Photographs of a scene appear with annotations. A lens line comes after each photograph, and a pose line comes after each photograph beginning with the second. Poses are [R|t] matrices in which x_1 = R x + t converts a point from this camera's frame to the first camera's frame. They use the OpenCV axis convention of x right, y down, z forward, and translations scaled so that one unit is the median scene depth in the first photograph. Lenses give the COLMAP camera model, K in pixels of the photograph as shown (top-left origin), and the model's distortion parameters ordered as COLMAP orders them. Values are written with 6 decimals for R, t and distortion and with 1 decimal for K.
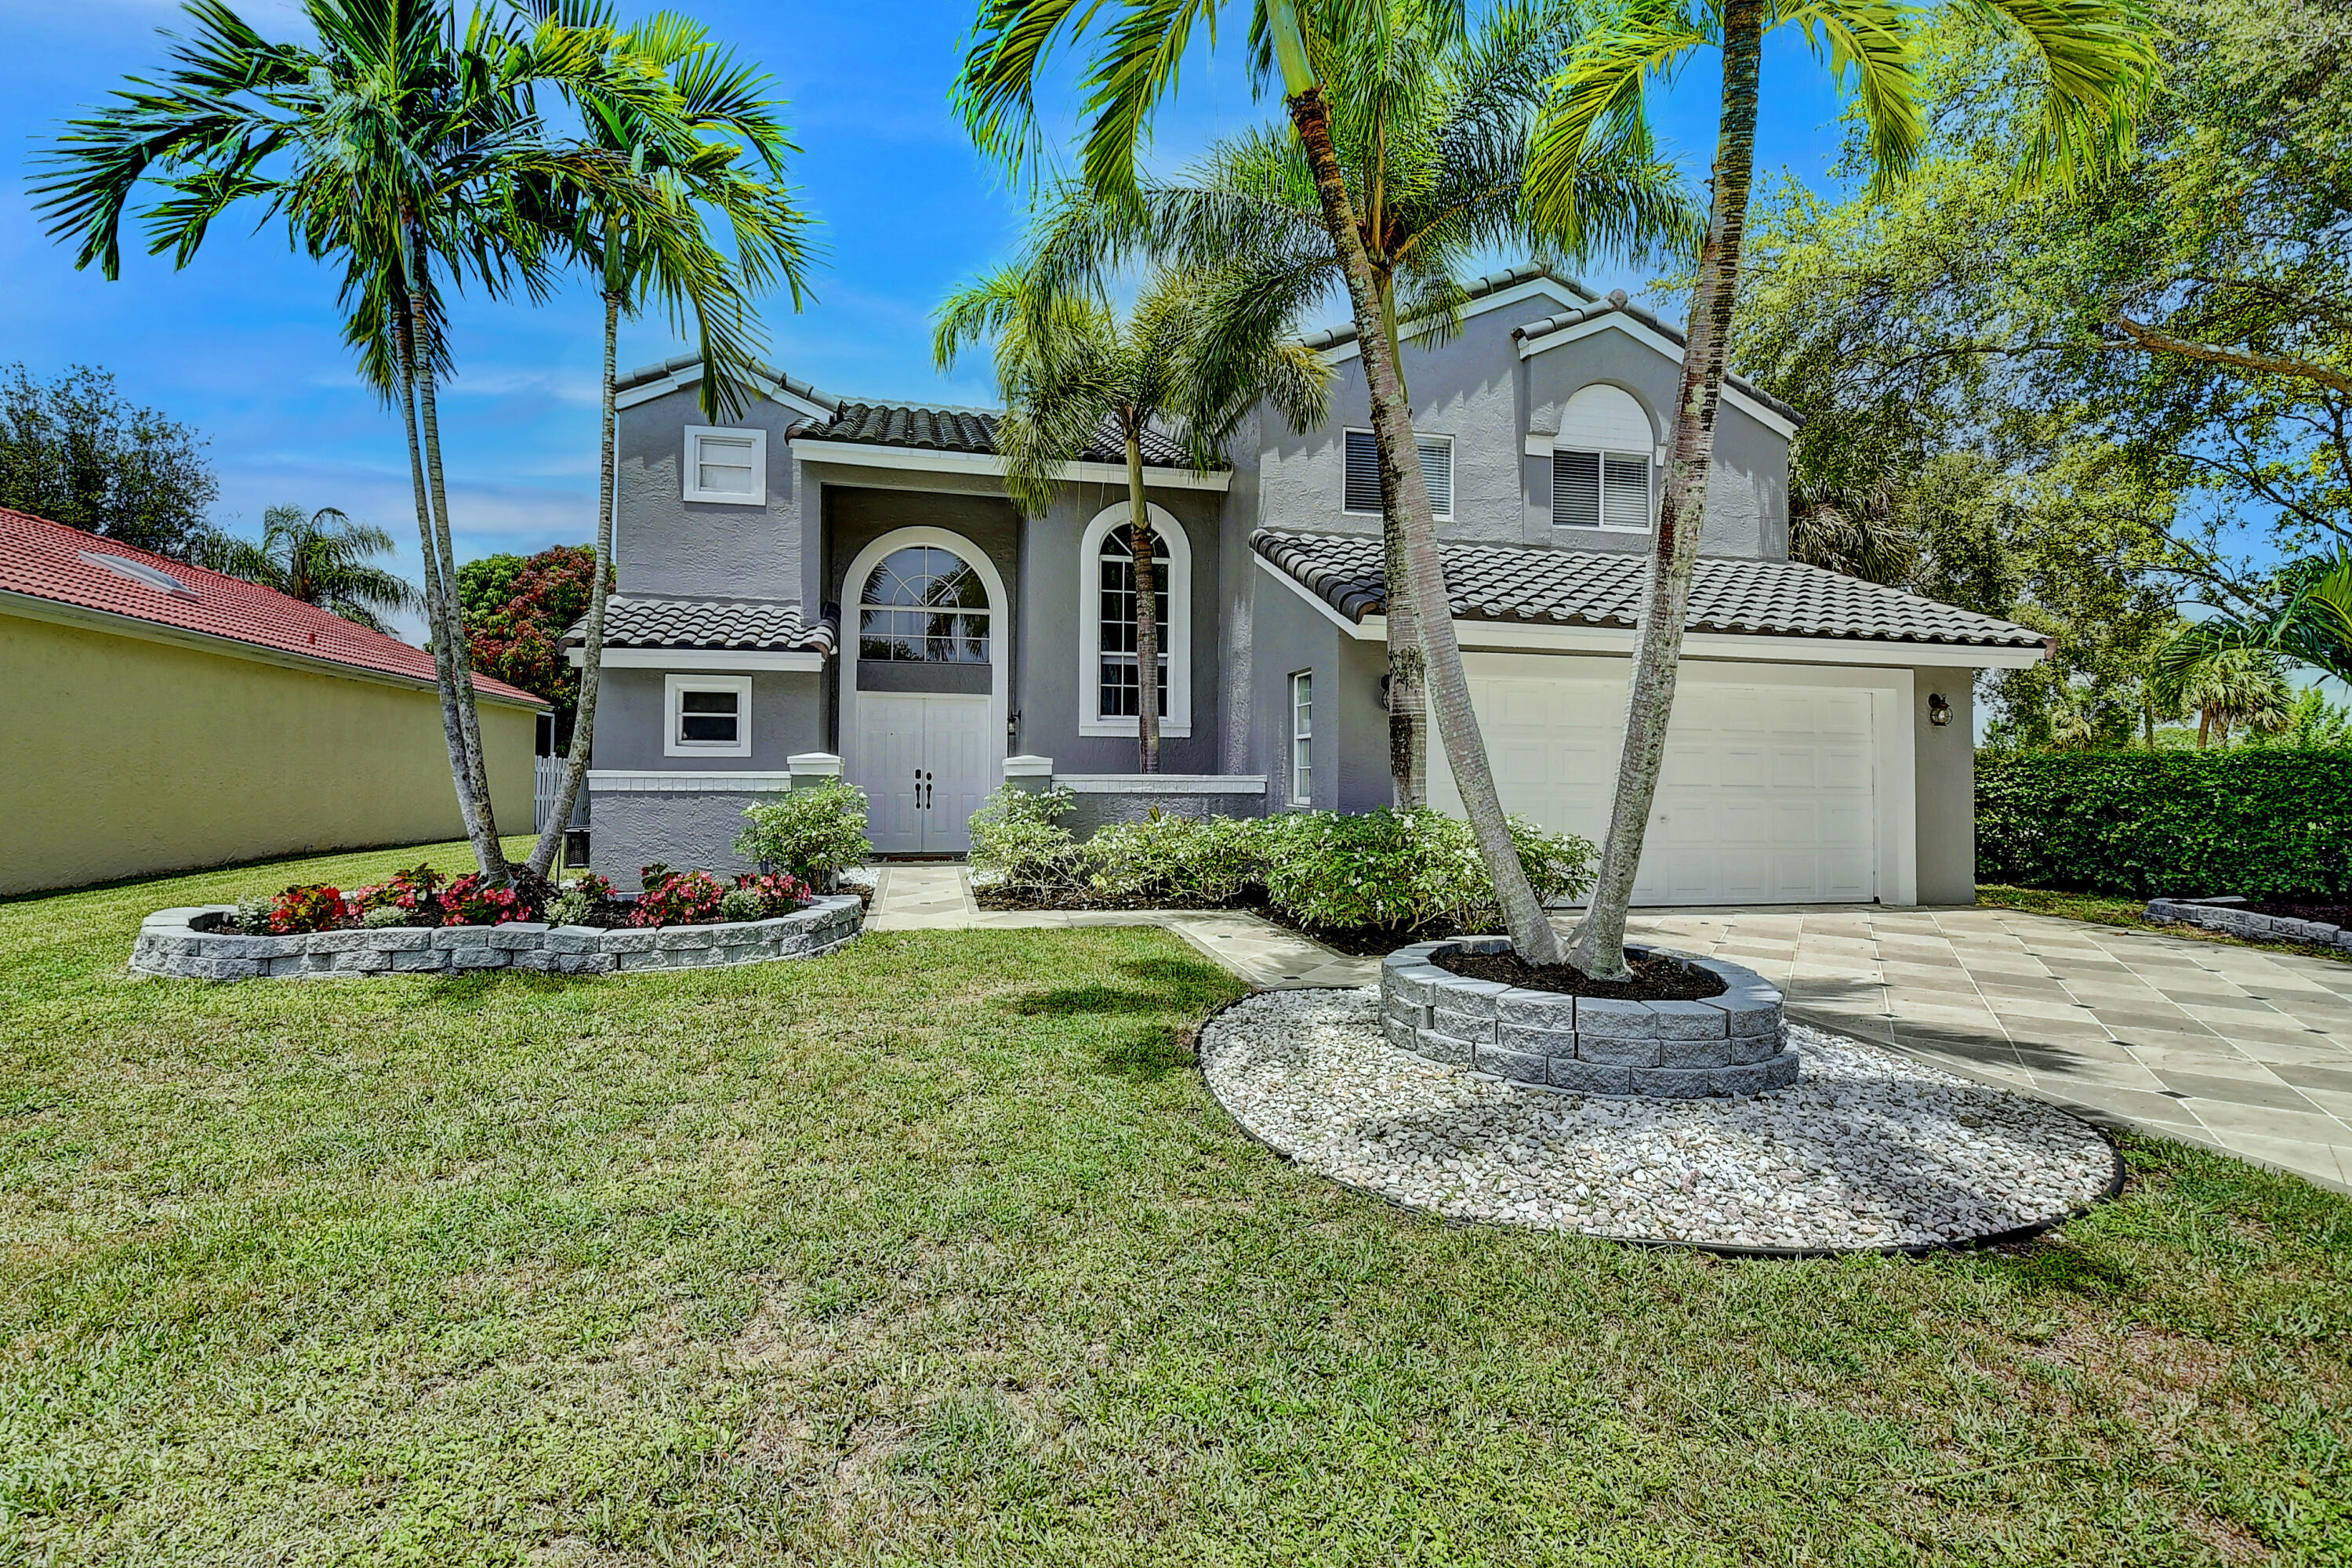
lens RADIAL K [[1094.2, 0, 1179.6], [0, 1094.2, 765.3], [0, 0, 1]] dist [-0.004033, -0.000299]
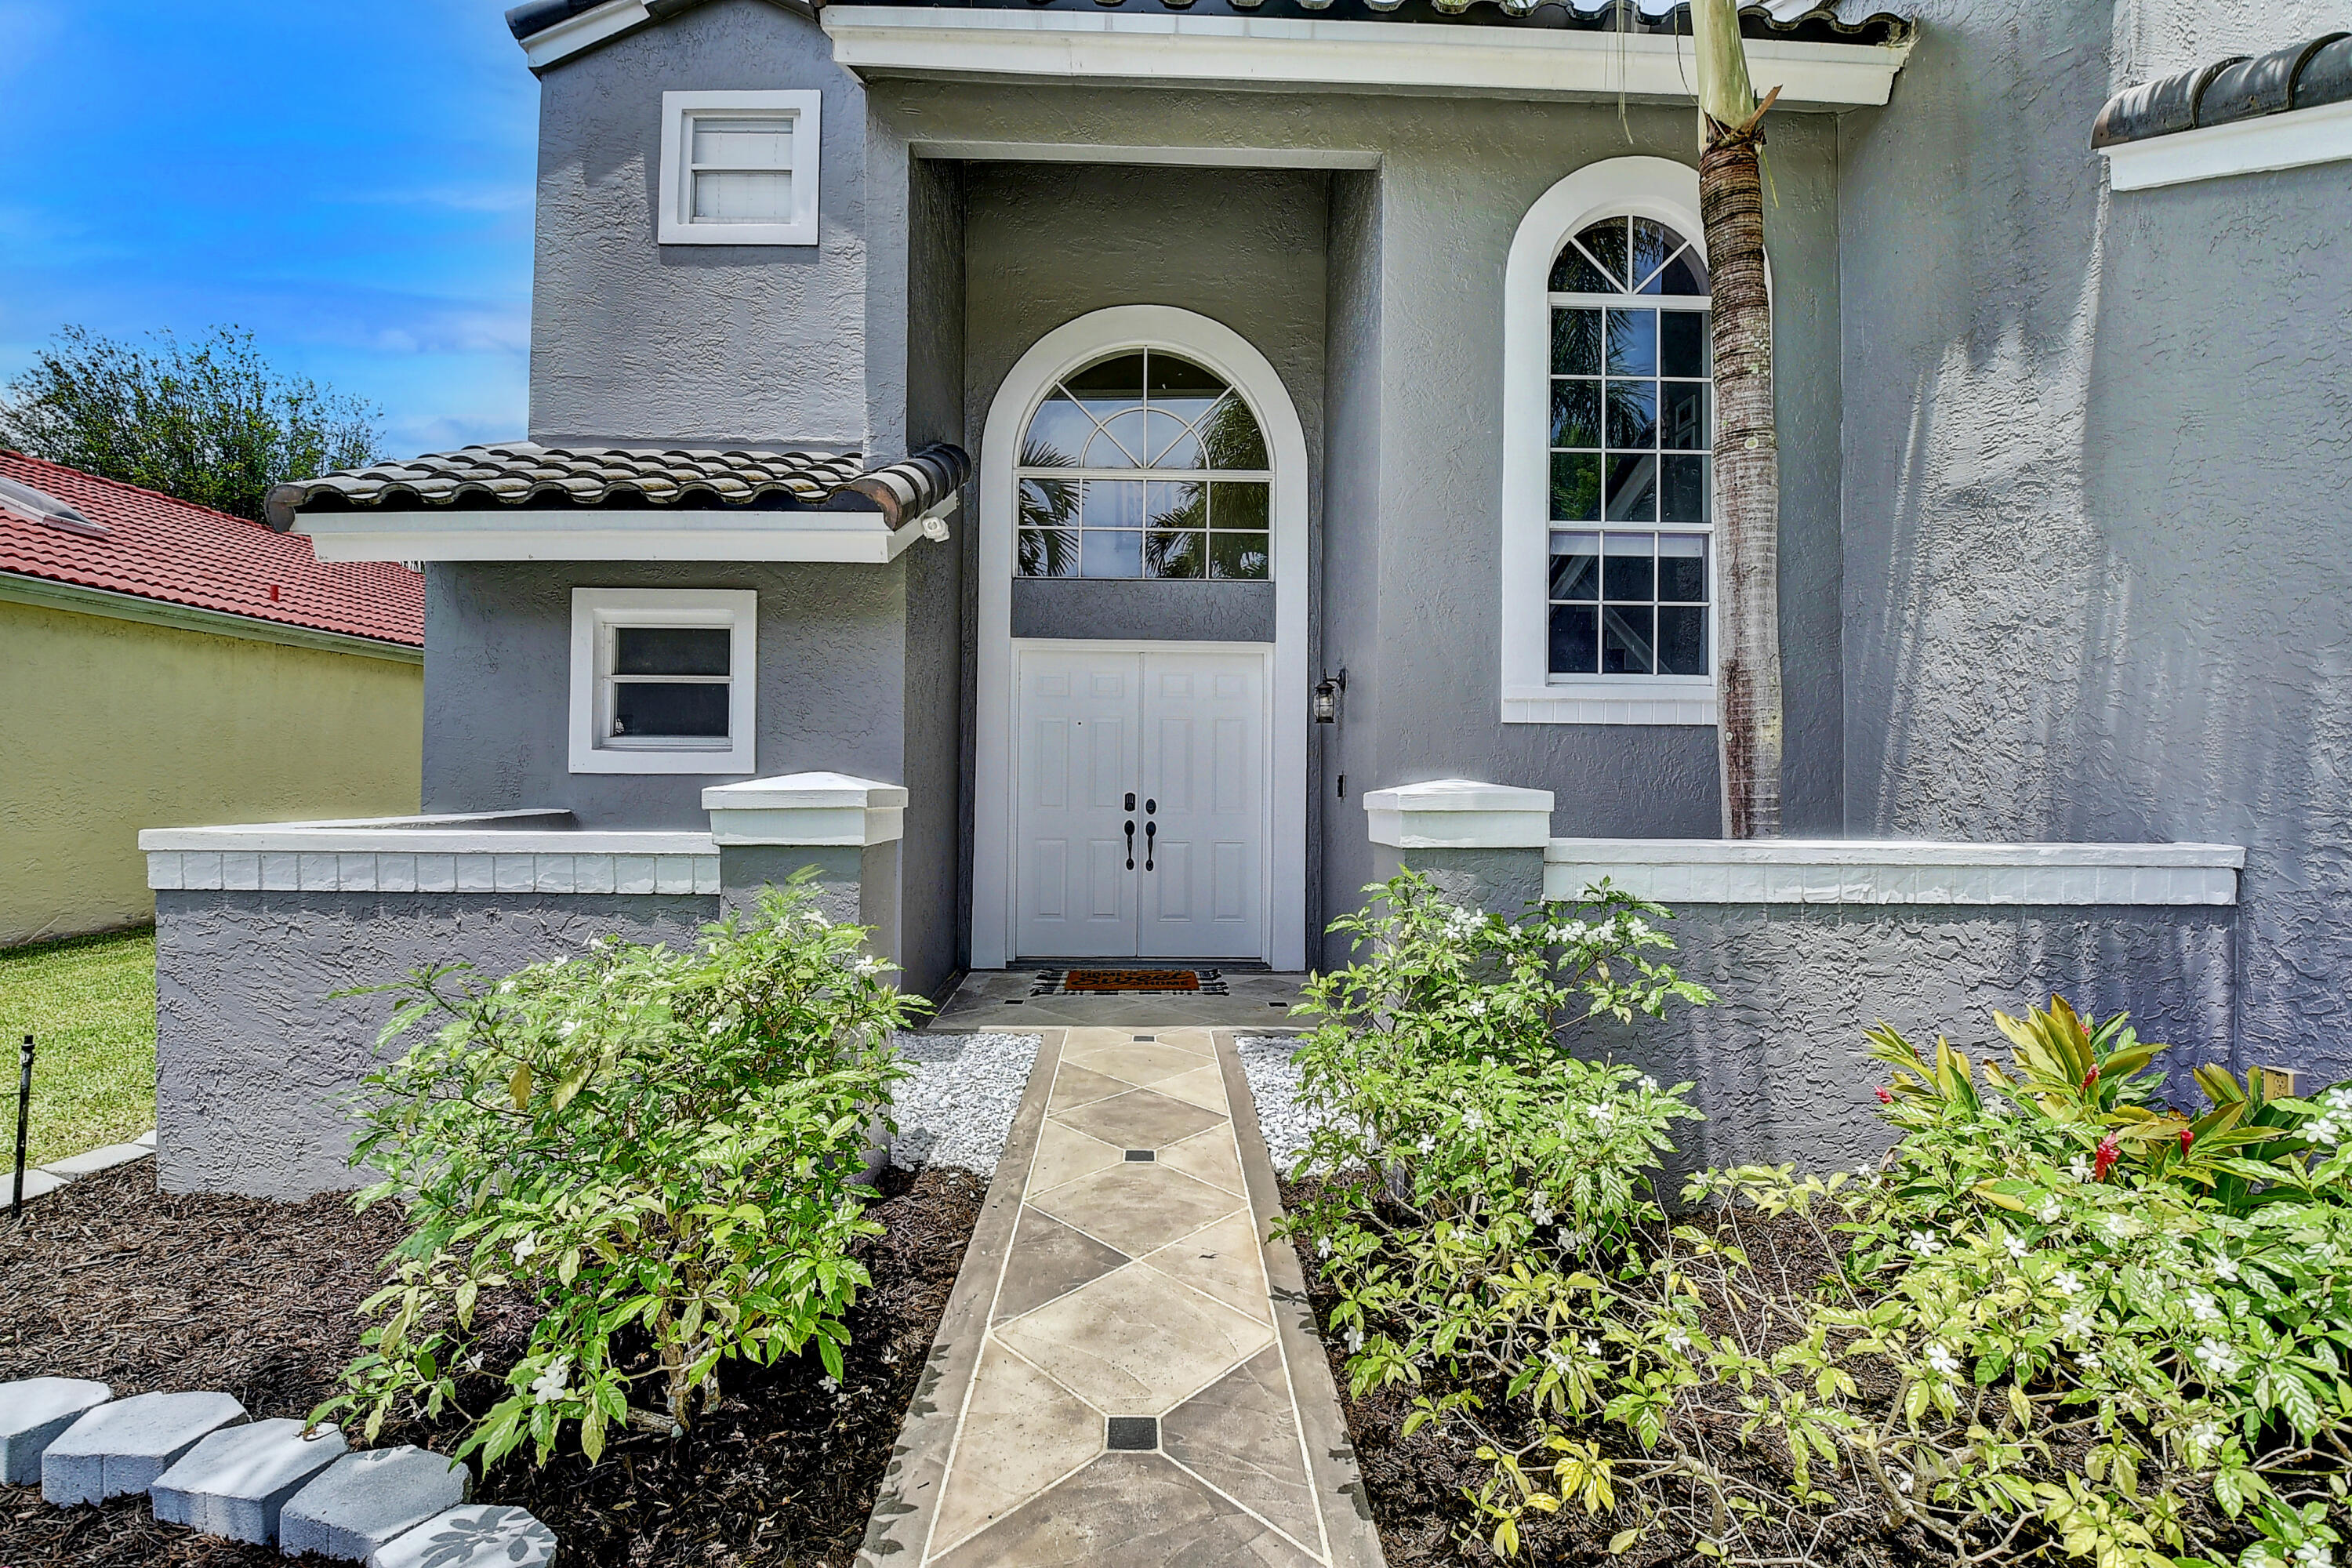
lens RADIAL K [[1030.8, 0, 1164.1], [0, 1030.8, 763.8], [0, 0, 1]] dist [0.021026, -0.030219]
pose [[0.977228, 0.002173, -0.212180, -0.138918], [-0.001512, 0.999993, 0.003273, -0.012841], [0.212186, -0.002878, 0.977225, 0.609917]]
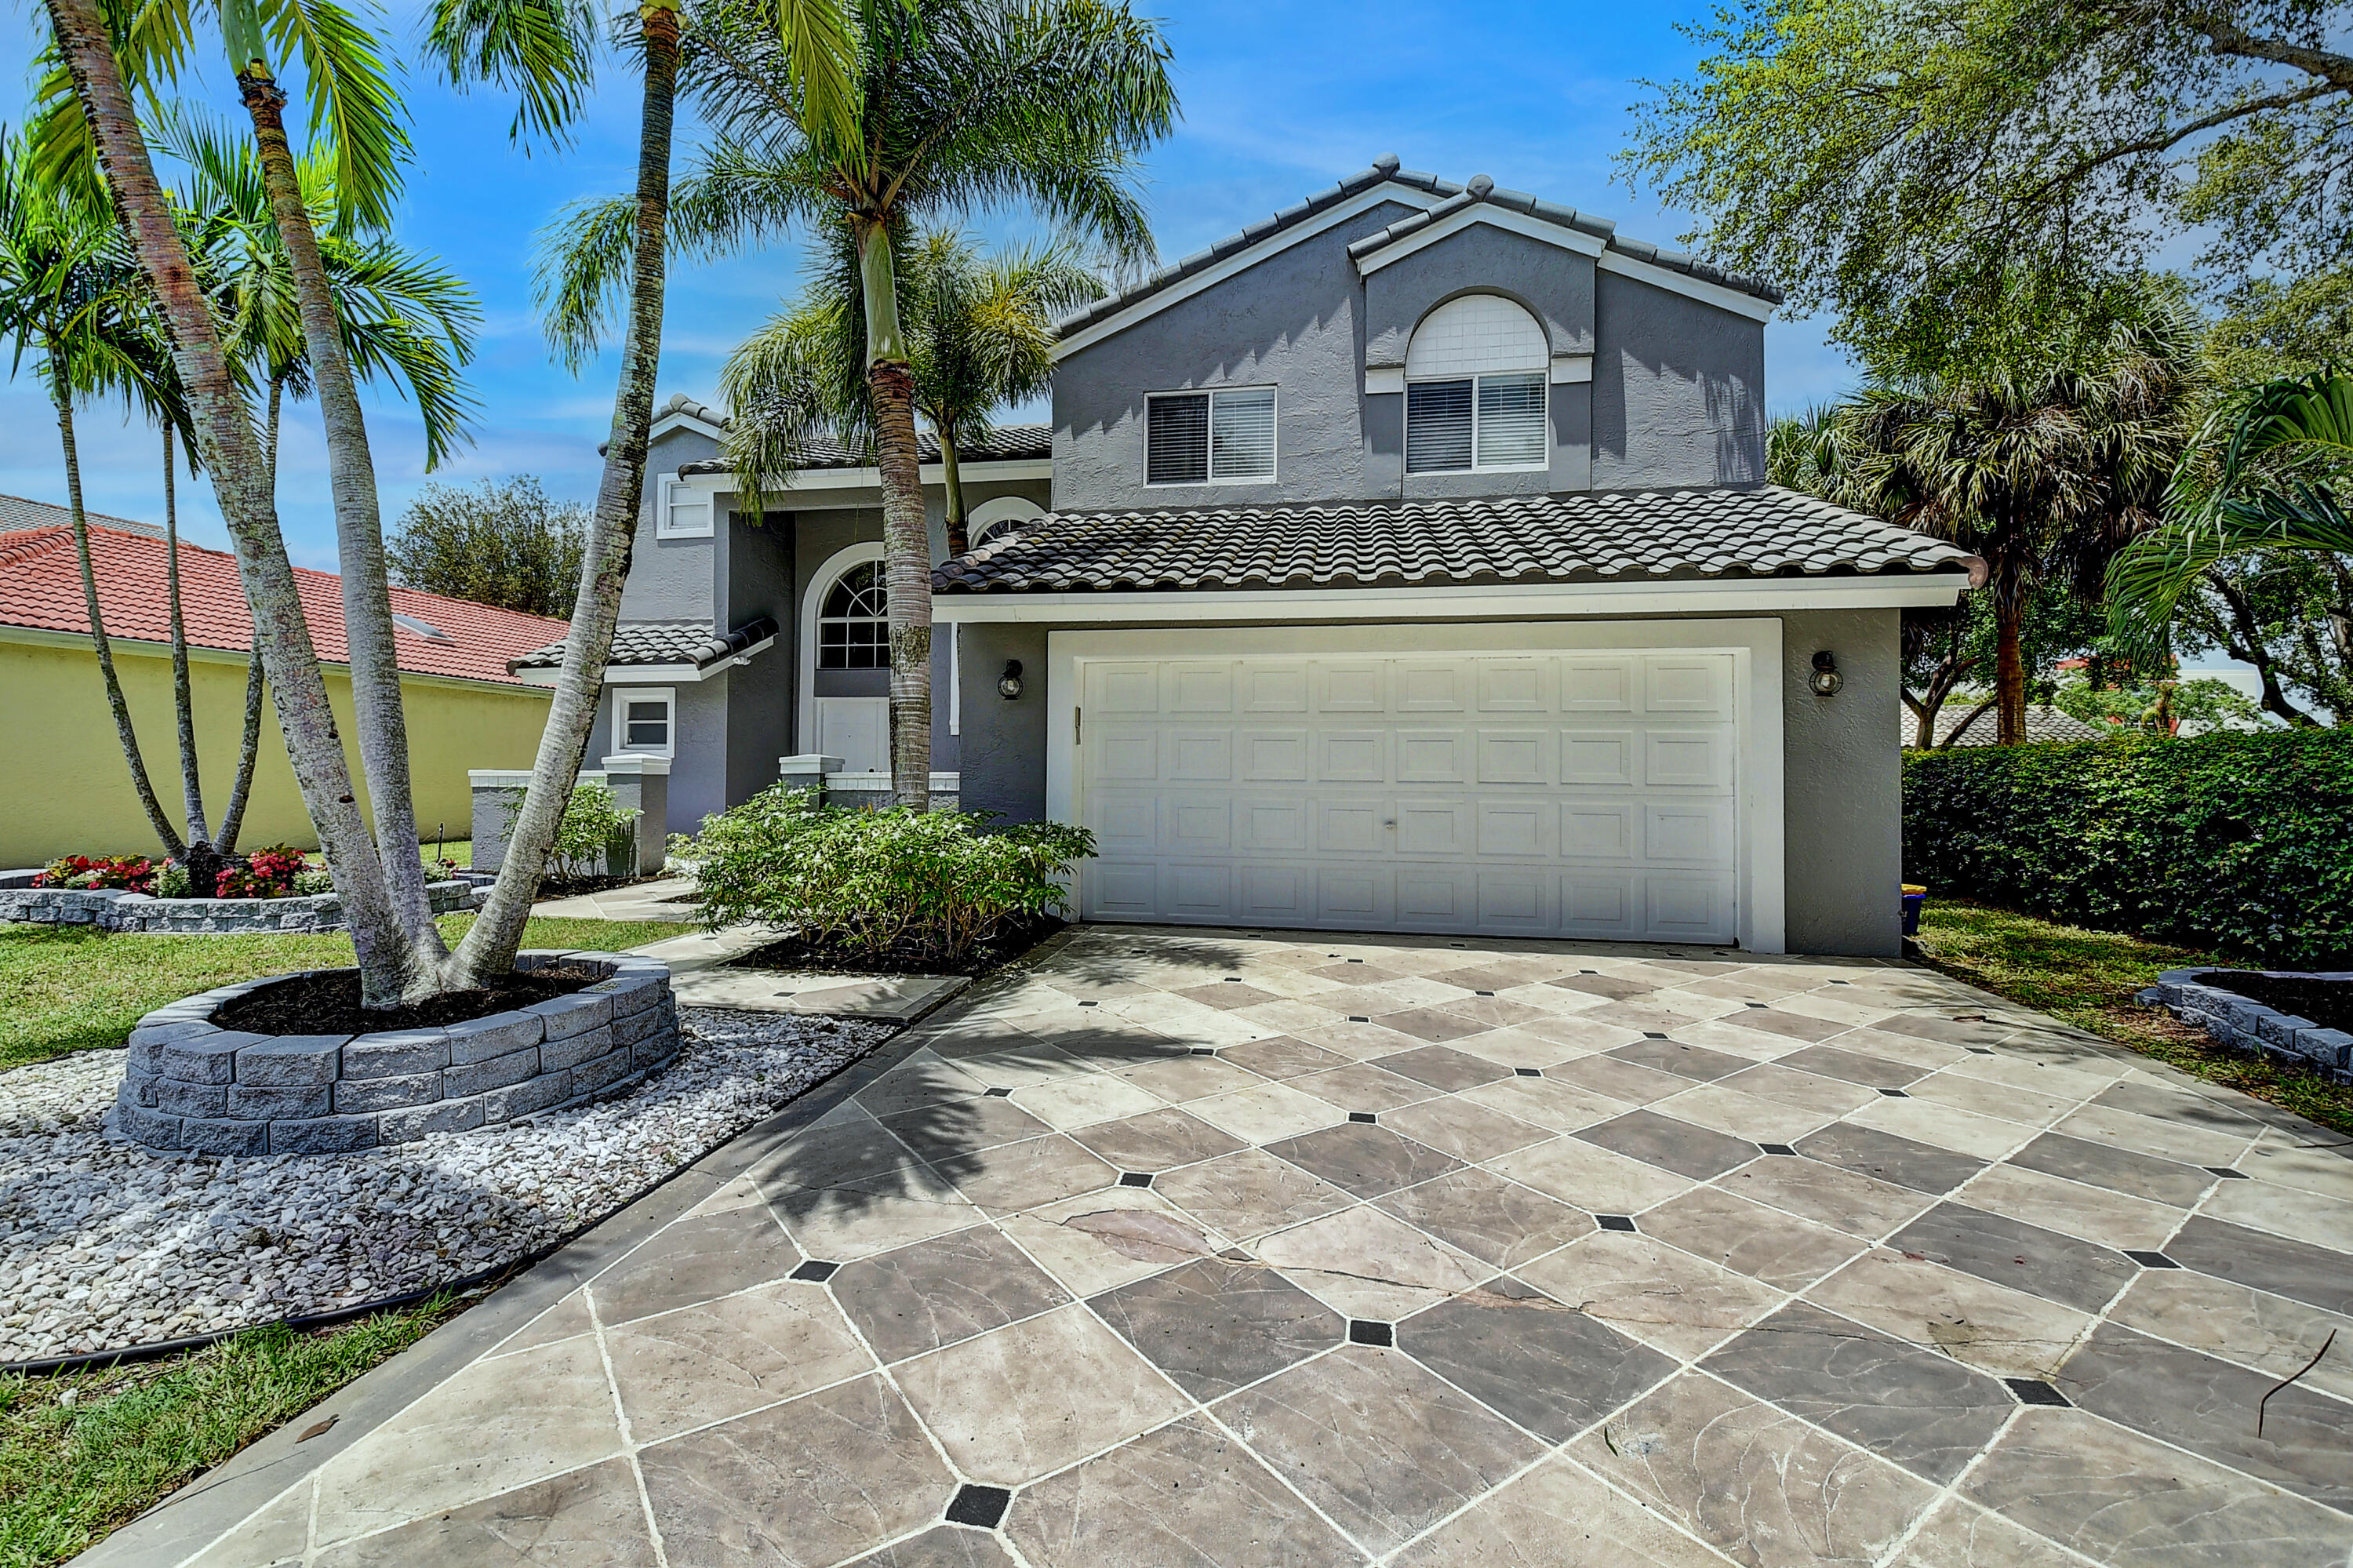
lens RADIAL K [[1026.7, 0, 1171.8], [0, 1026.7, 763.9], [0, 0, 1]] dist [0.002018, -0.016375]
pose [[0.920095, -0.006733, -0.391637, 0.493167], [0.005228, 0.999974, -0.004909, 0.006173], [0.391660, 0.002469, 0.920107, 0.209717]]
